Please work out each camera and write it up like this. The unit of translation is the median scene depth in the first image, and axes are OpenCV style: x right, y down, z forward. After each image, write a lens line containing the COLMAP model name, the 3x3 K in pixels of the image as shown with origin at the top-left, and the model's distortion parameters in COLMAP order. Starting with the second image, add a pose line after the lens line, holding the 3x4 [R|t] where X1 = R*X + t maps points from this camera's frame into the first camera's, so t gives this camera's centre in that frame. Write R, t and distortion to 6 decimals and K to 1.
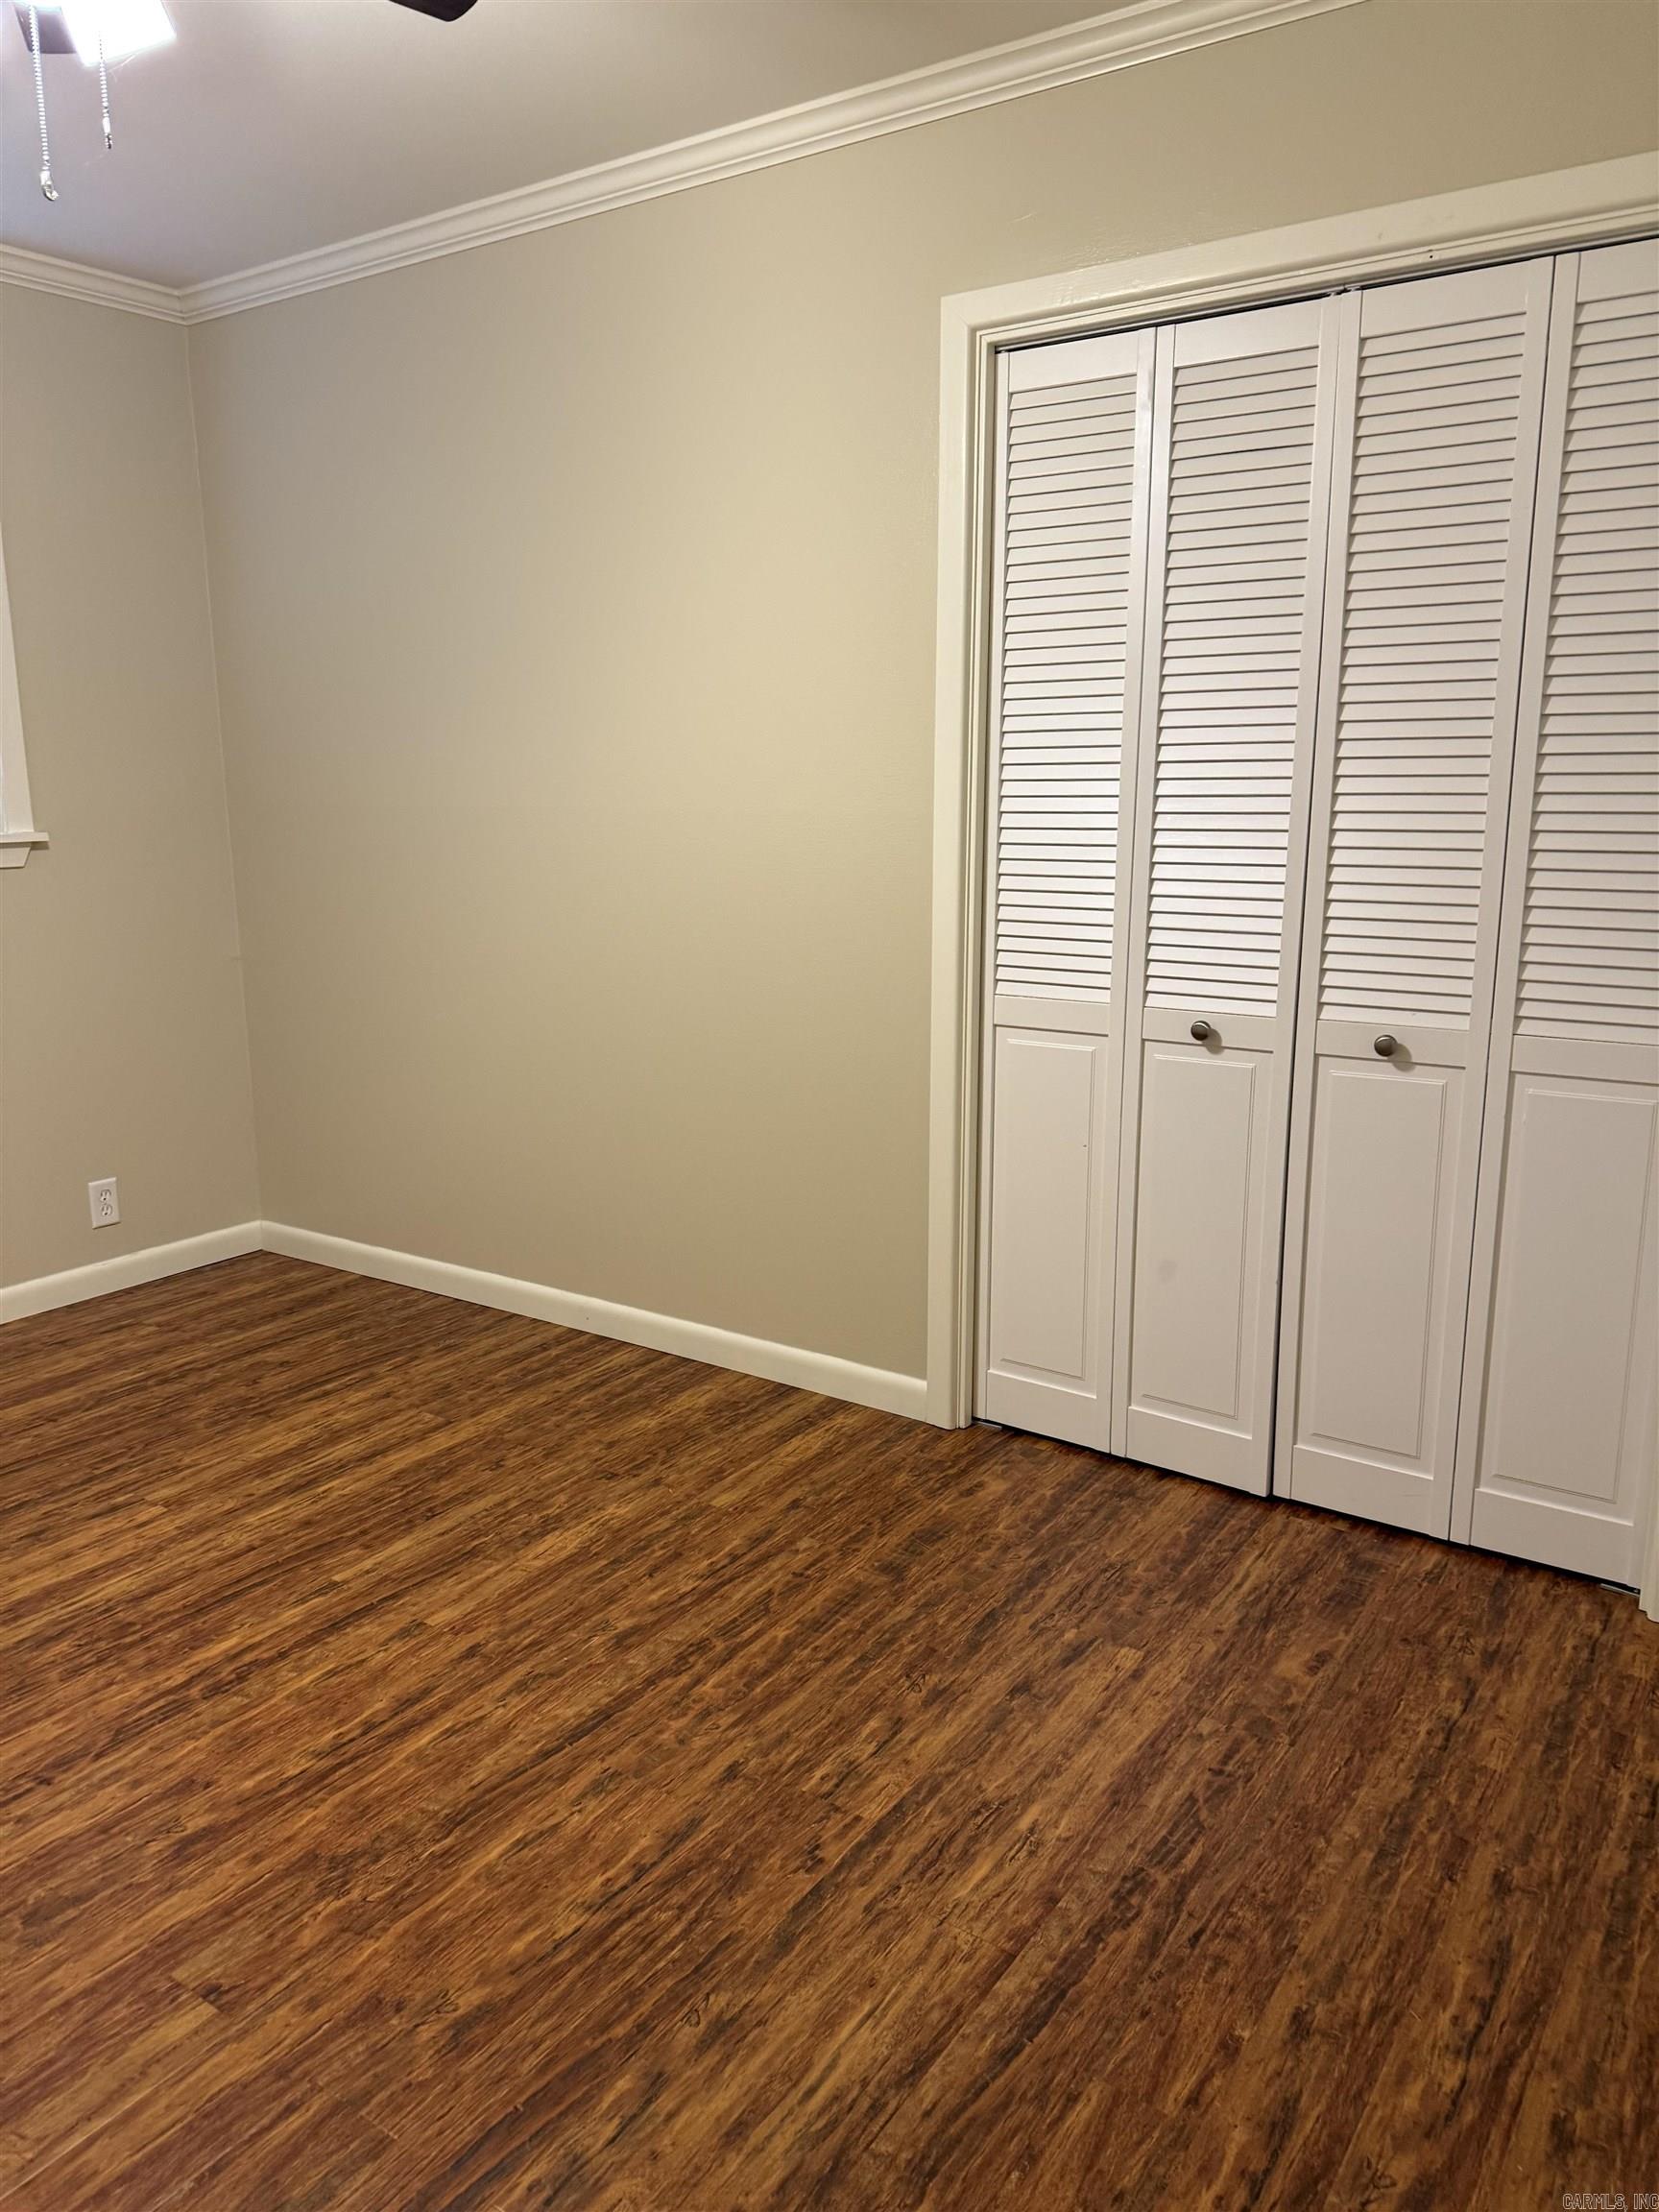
lens RADIAL K [[1536.3, 0, 821.1], [0, 1536.3, 1117.8], [0, 0, 1]] dist [0.140449, -0.238718]
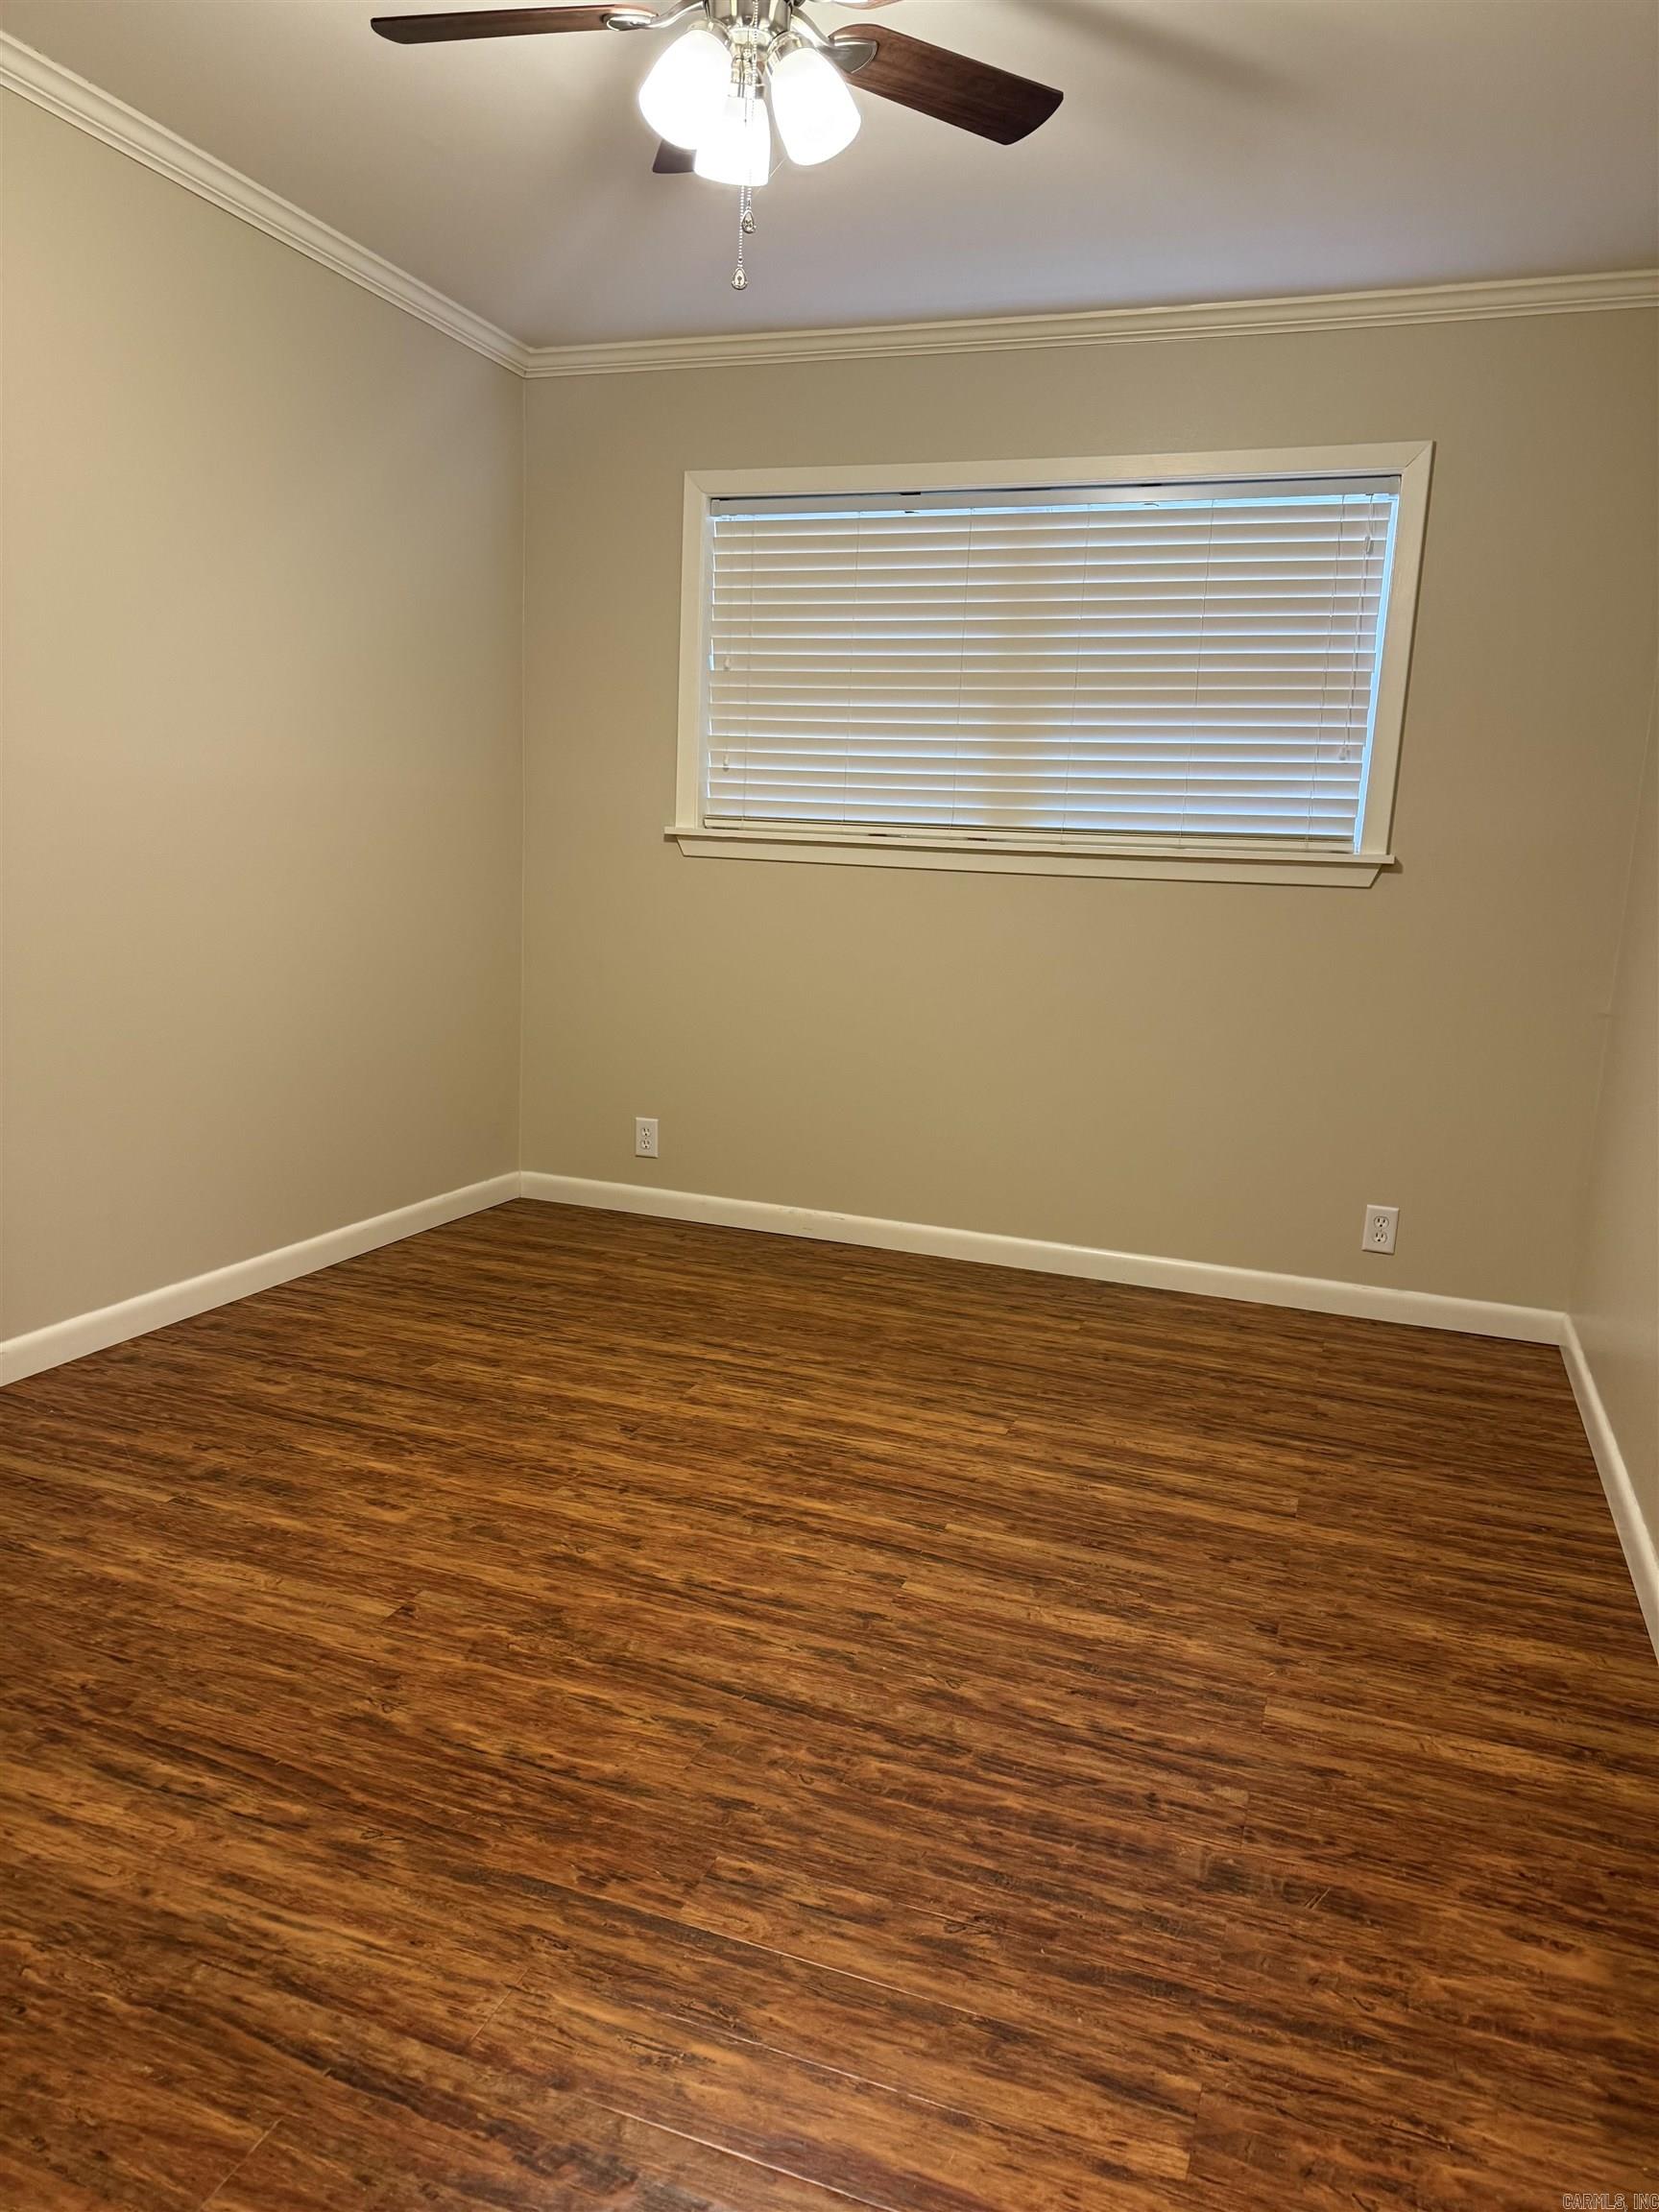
lens RADIAL K [[1554.8, 0, 826.3], [0, 1554.8, 1145.2], [0, 0, 1]] dist [0.037848, -0.083448]
pose [[0.249811, 0.207388, -0.945825, 0.600219], [-0.259794, 0.955336, 0.140857, -0.071019], [0.932792, 0.210532, 0.292532, 0.579424]]
